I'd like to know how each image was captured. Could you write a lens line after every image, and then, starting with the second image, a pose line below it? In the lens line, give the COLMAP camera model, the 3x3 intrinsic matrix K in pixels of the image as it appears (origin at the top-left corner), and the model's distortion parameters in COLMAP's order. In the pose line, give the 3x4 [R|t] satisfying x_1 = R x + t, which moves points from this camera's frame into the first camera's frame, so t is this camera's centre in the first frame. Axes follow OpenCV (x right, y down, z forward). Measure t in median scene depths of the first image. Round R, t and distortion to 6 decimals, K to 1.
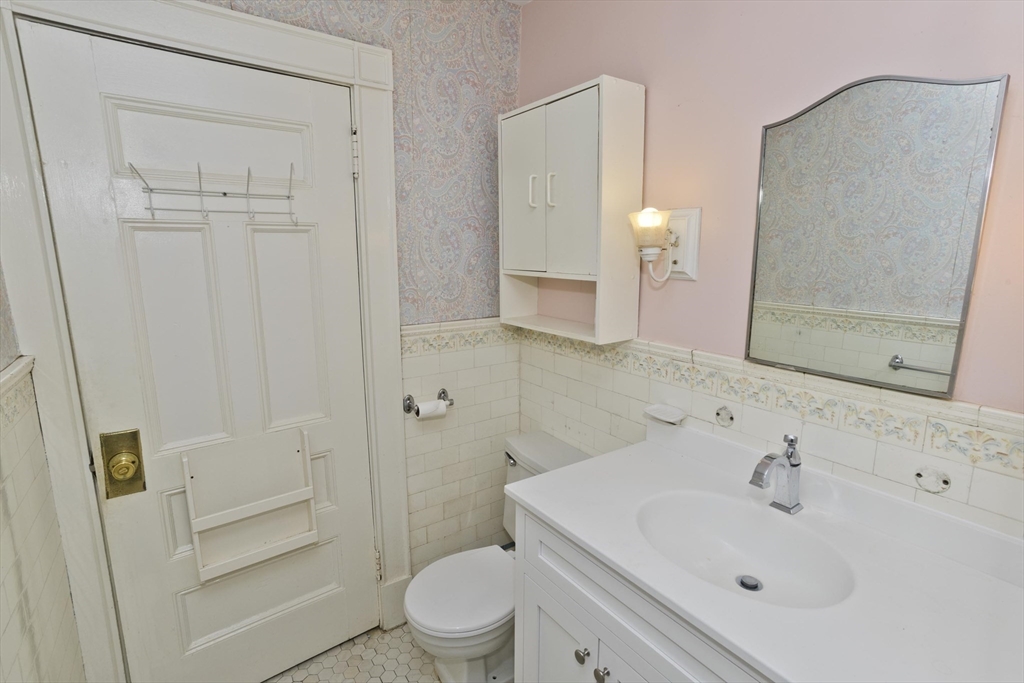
lens RADIAL K [[475.7, 0, 510.2], [0, 475.7, 336.8], [0, 0, 1]] dist [-0.000132, 0.000169]
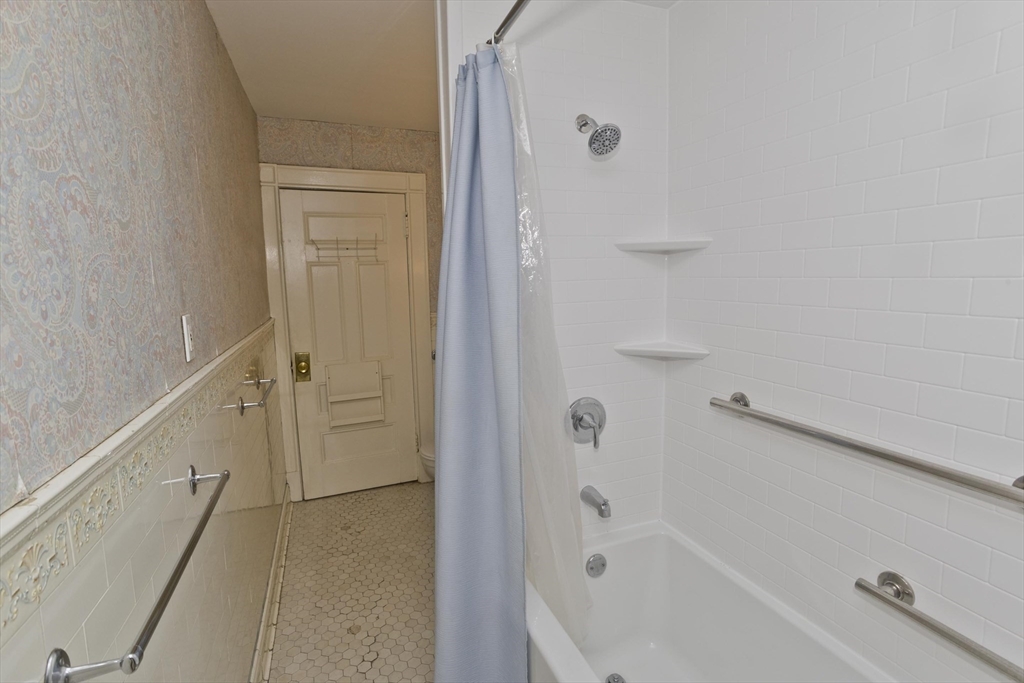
lens RADIAL K [[475.7, 0, 510.2], [0, 475.7, 336.8], [0, 0, 1]] dist [-0.000132, 0.000169]
pose [[0.962511, 0.010326, -0.271046, 0.747848], [-0.026238, 0.998133, -0.055148, 0.216475], [0.269971, 0.060192, 0.960985, -0.917155]]
